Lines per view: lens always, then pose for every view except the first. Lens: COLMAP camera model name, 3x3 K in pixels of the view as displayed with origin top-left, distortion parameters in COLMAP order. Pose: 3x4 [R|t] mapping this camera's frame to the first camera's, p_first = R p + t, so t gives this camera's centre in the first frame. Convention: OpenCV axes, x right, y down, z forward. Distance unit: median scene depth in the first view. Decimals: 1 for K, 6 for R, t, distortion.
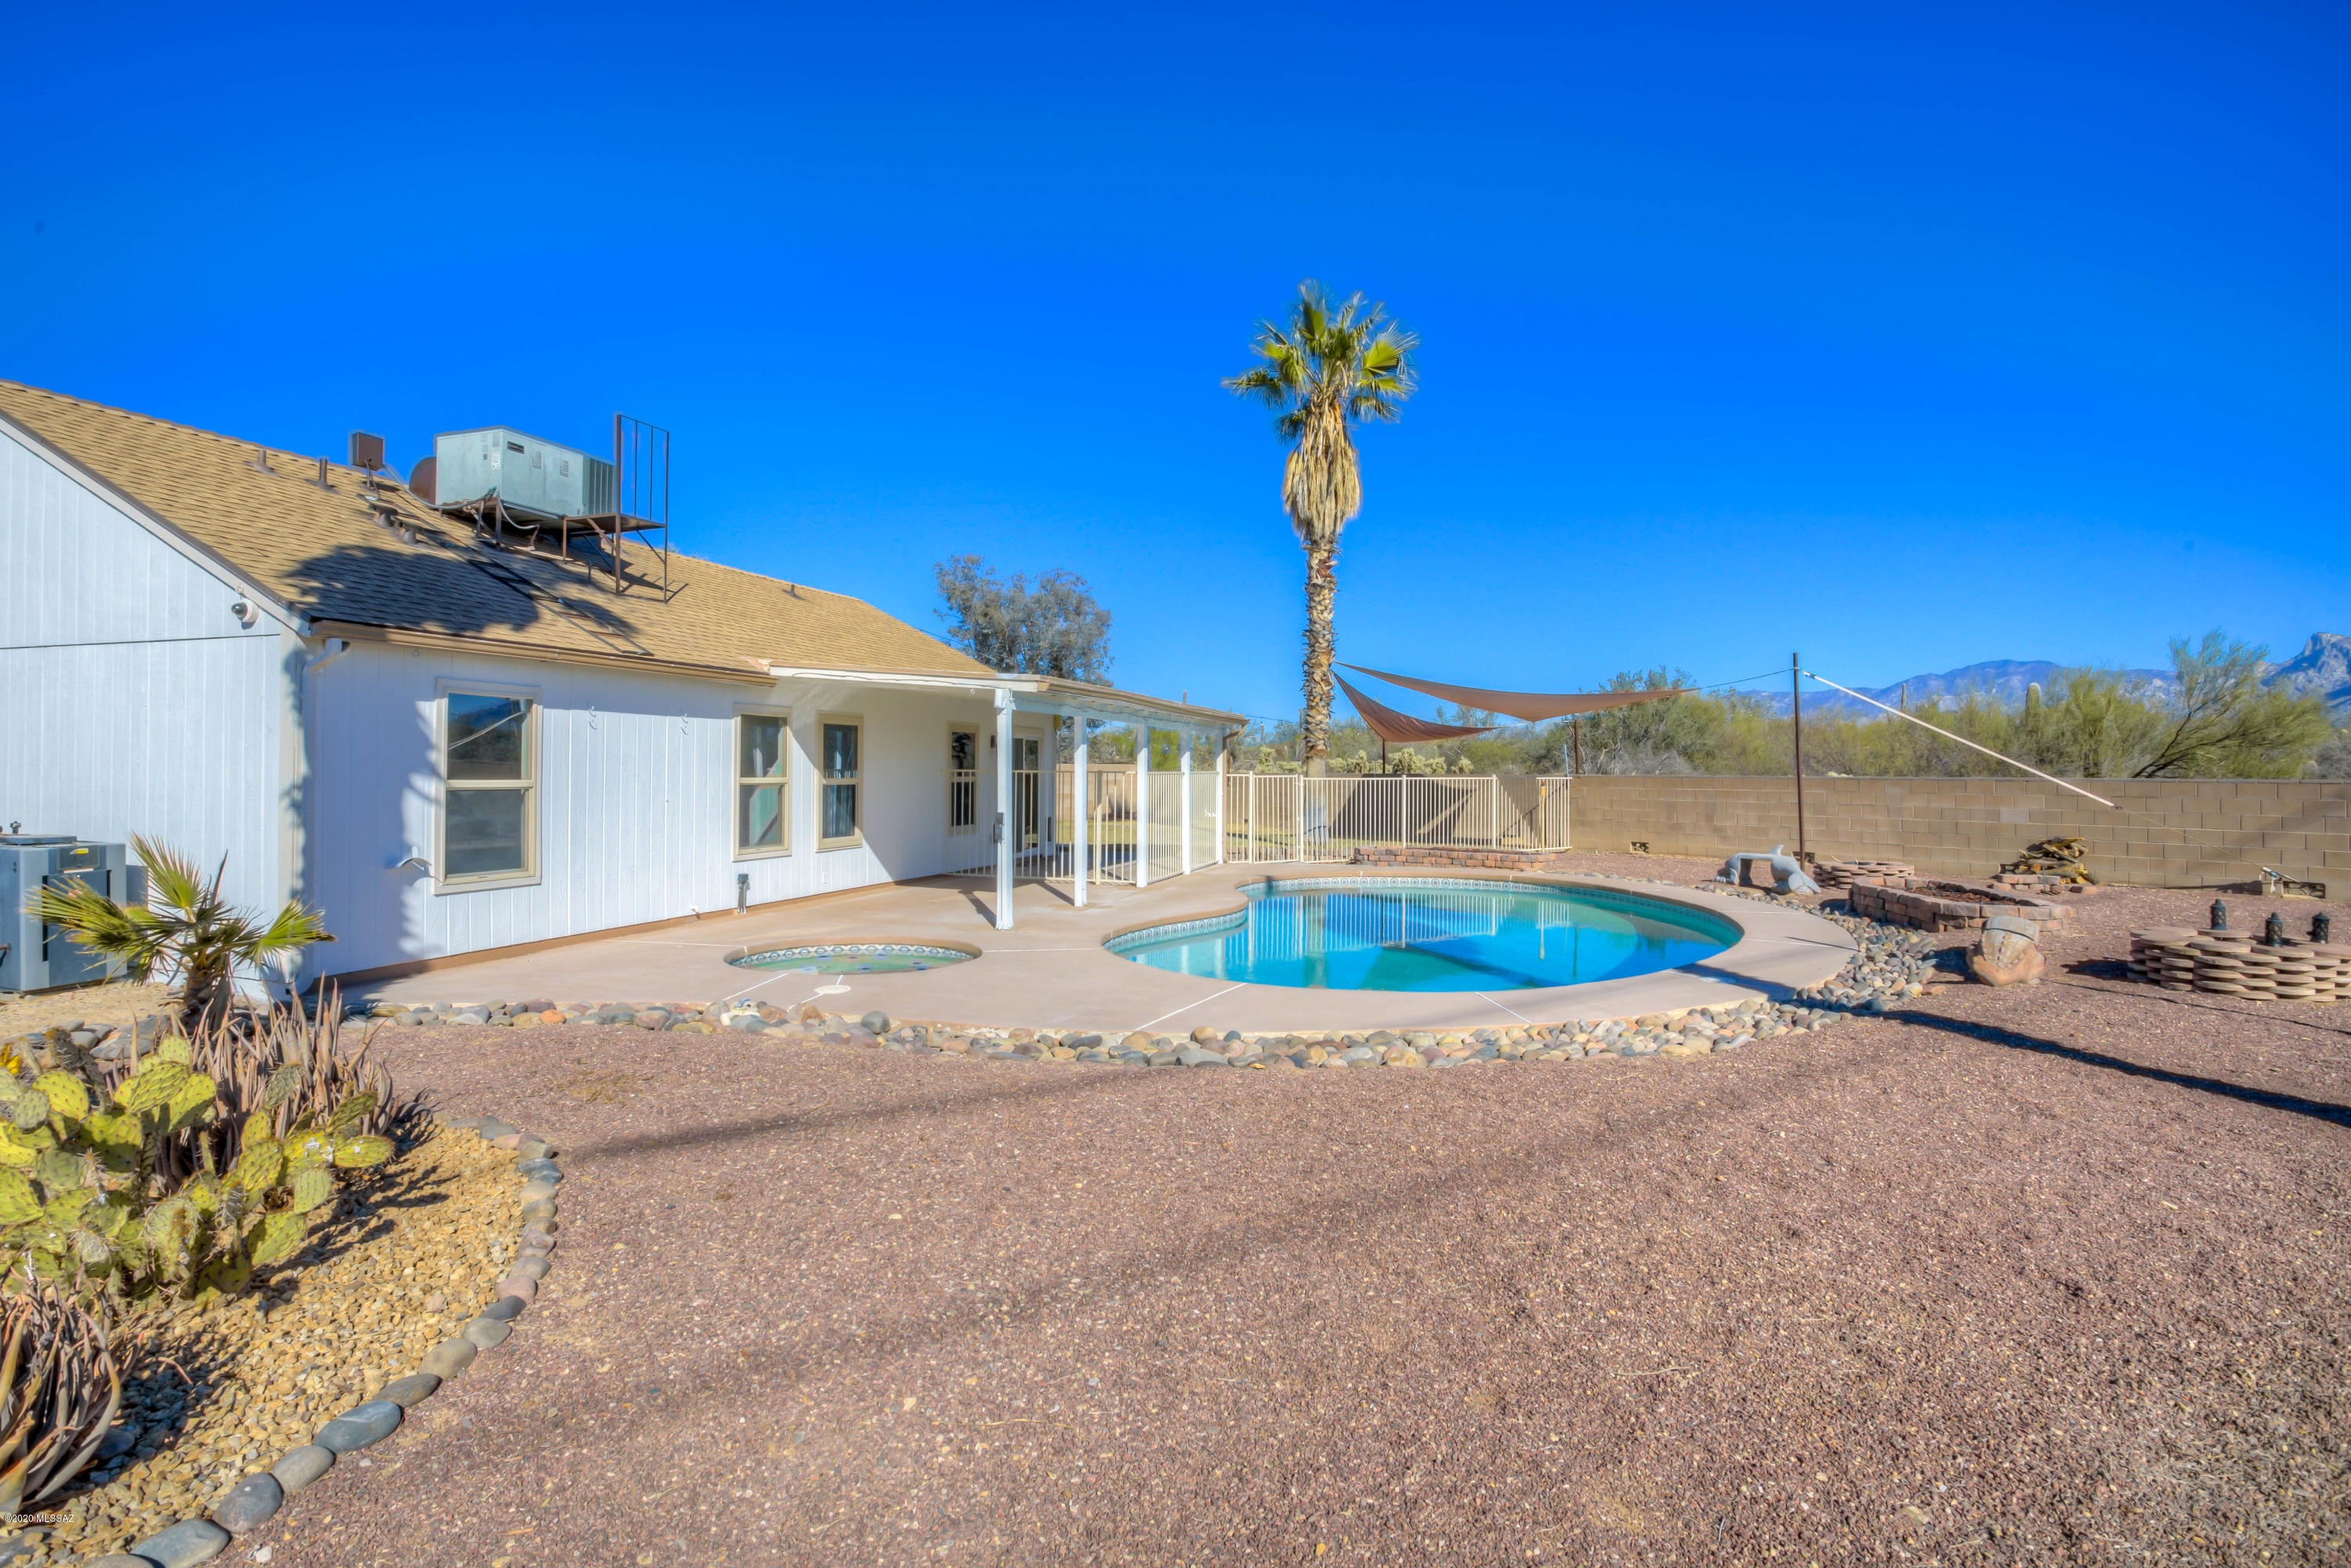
lens RADIAL K [[1164.5, 0, 1181.6], [0, 1164.5, 774.6], [0, 0, 1]] dist [-0.040546, 0.024826]
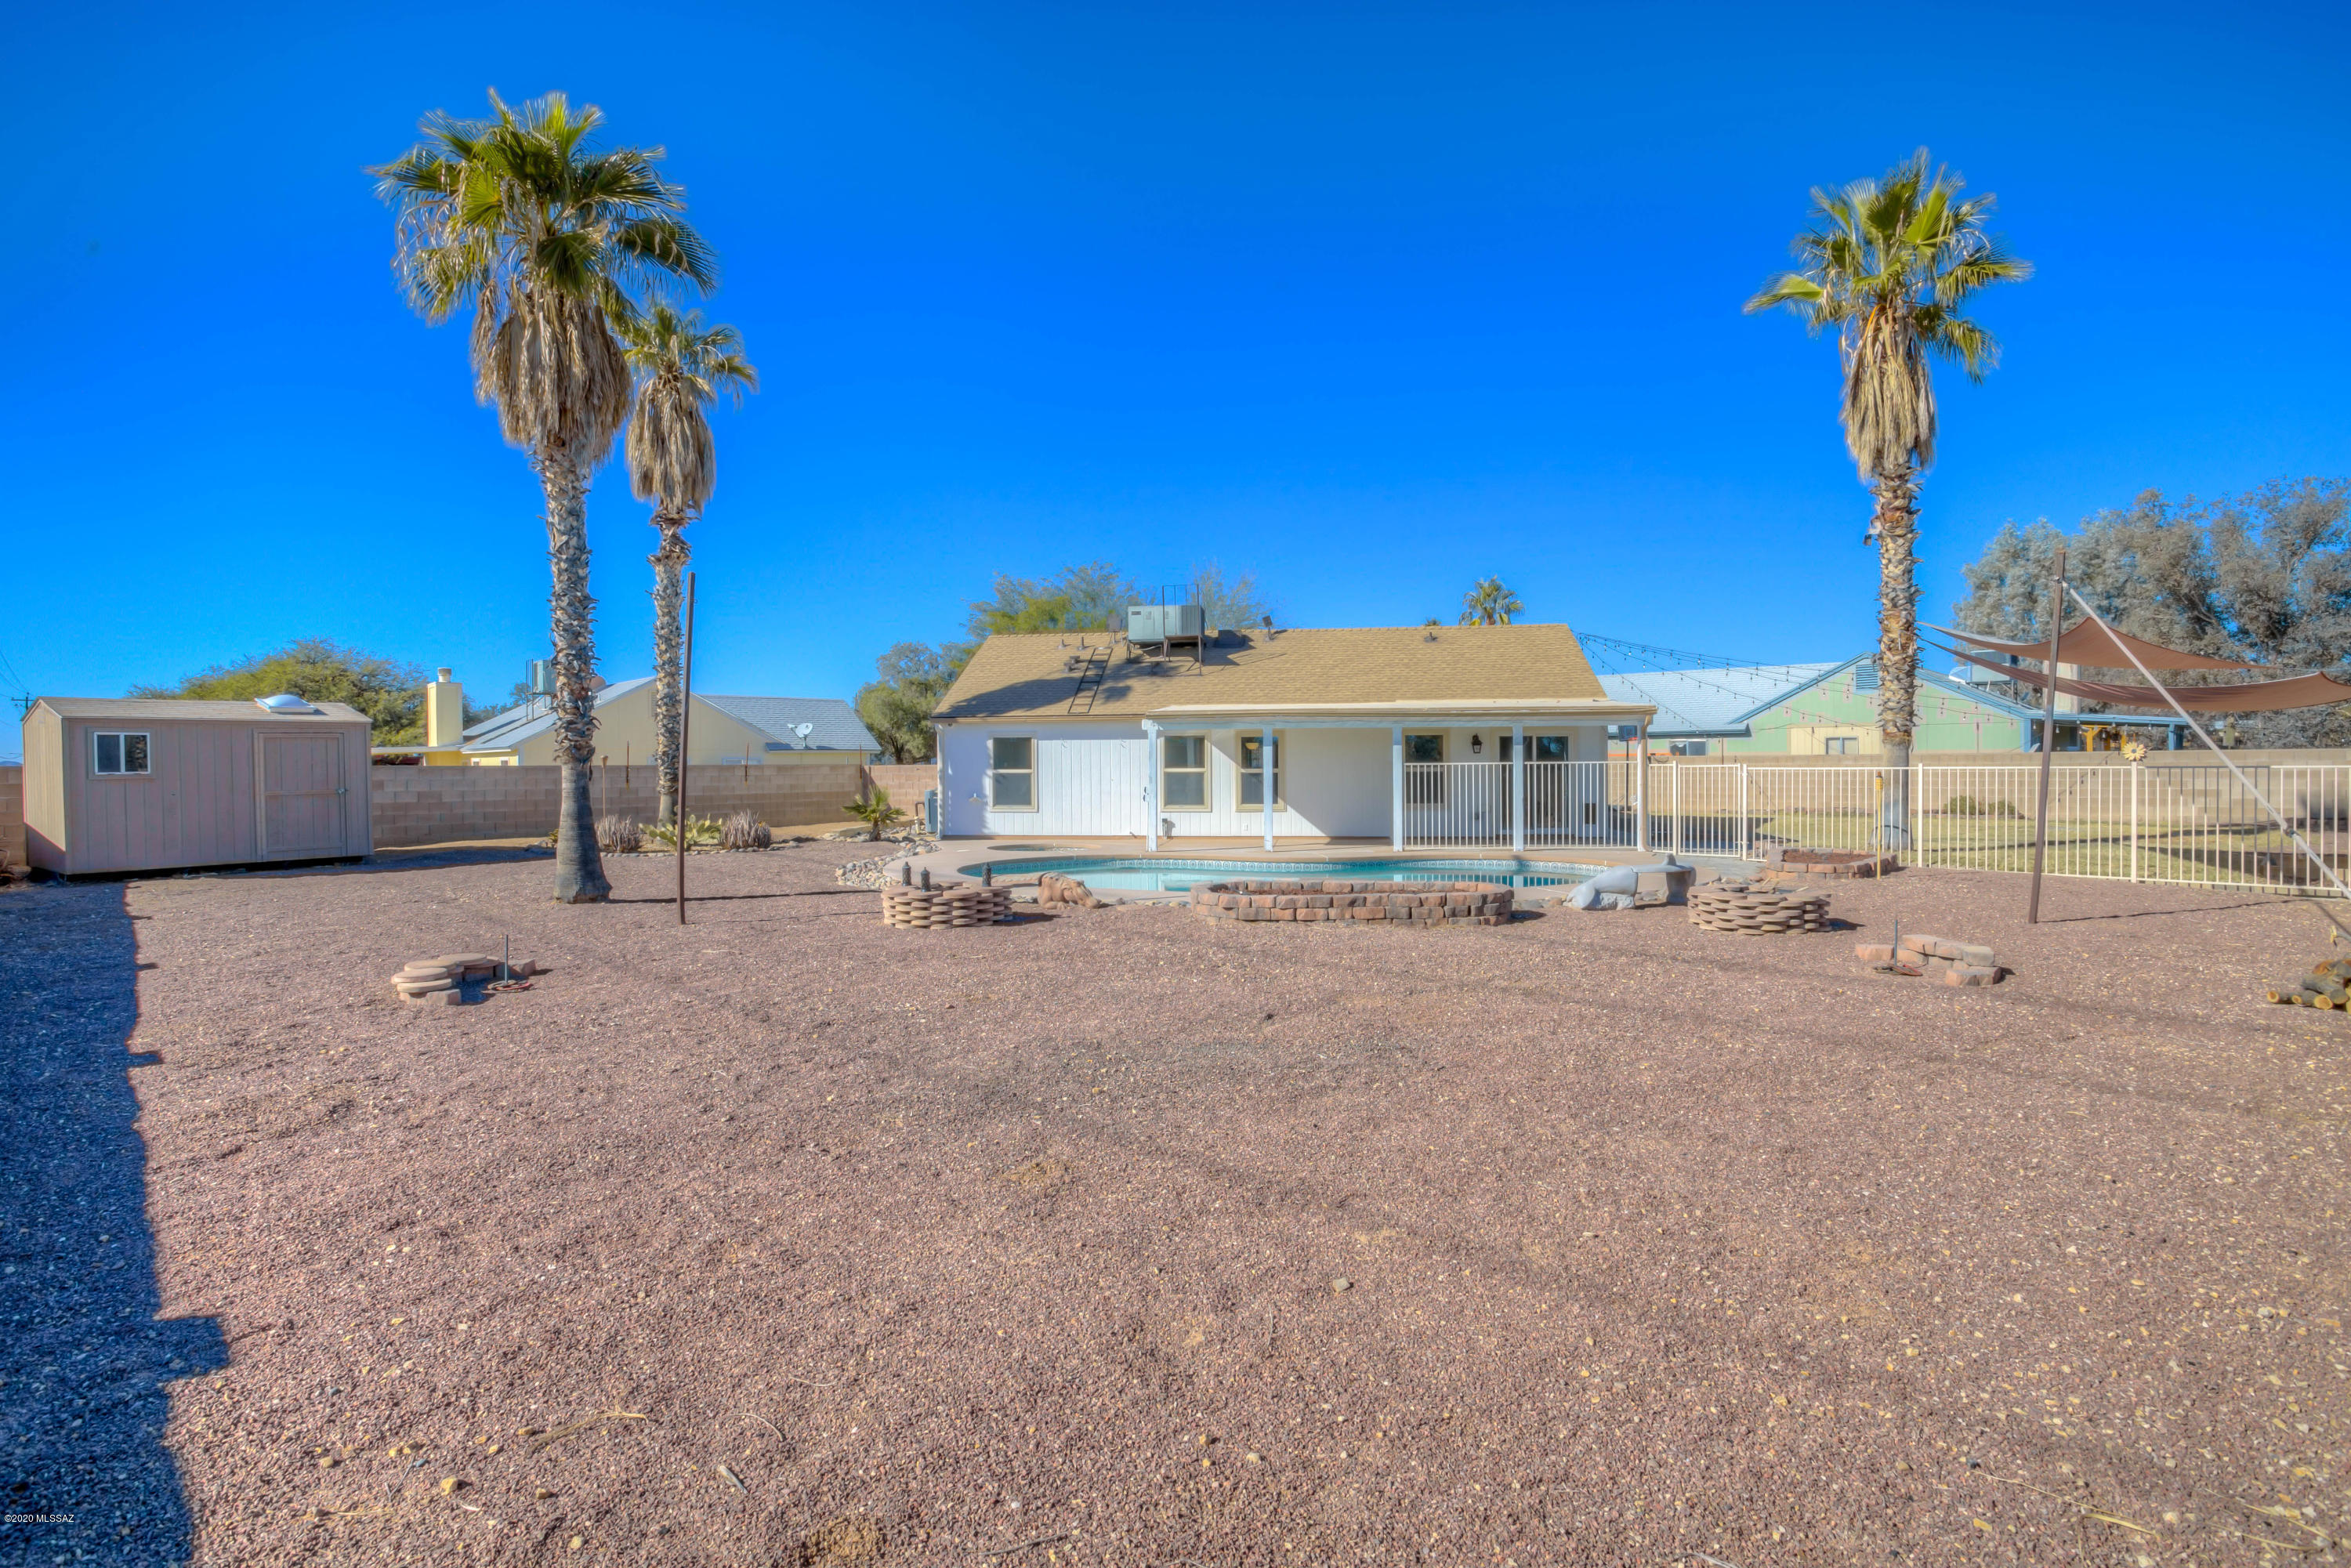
lens RADIAL K [[1164.5, 0, 1197.4], [0, 1164.5, 780.8], [0, 0, 1]] dist [-0.040546, 0.024826]
pose [[0.189741, 0.018611, -0.981658, 1.201078], [0.003513, 0.999801, 0.019634, -0.012061], [0.981828, -0.007174, 0.189638, 0.538812]]
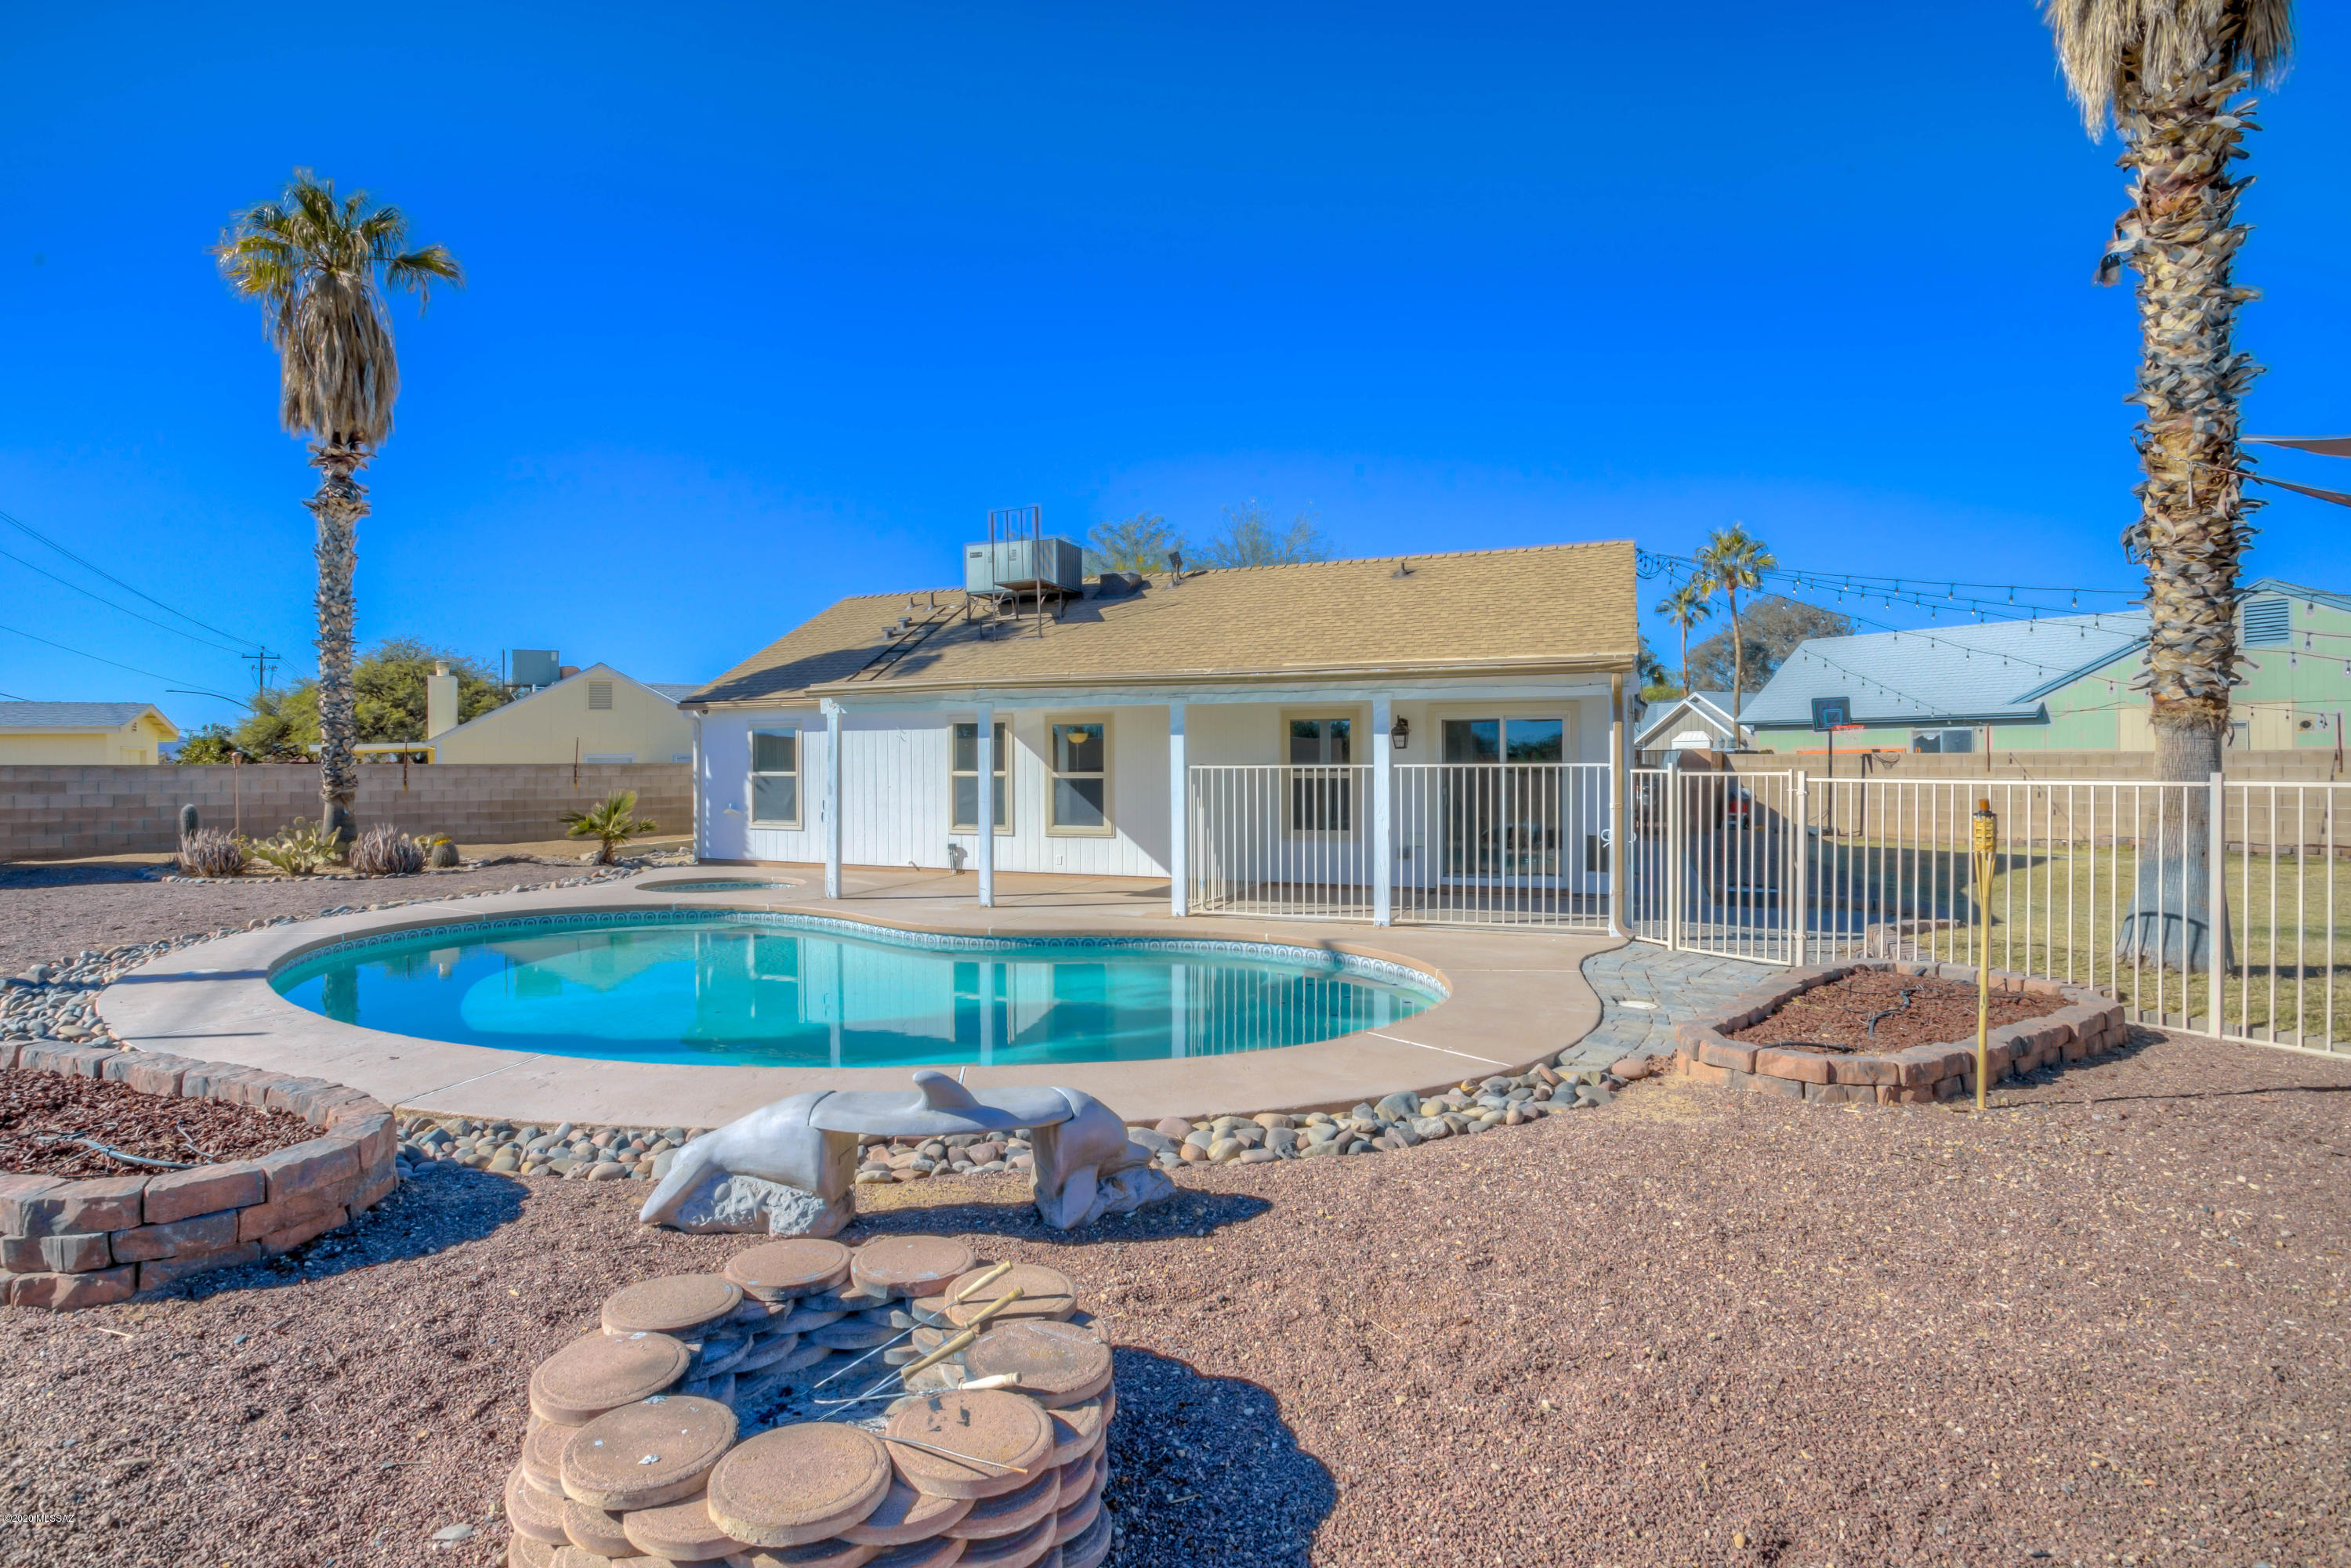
lens RADIAL K [[1164.5, 0, 1155.9], [0, 1164.5, 766.6], [0, 0, 1]] dist [-0.040546, 0.024826]
pose [[-0.106903, 0.008084, -0.994237, 0.723731], [0.002885, 0.999965, 0.007820, -0.010217], [0.994265, -0.002032, -0.106923, 1.079136]]
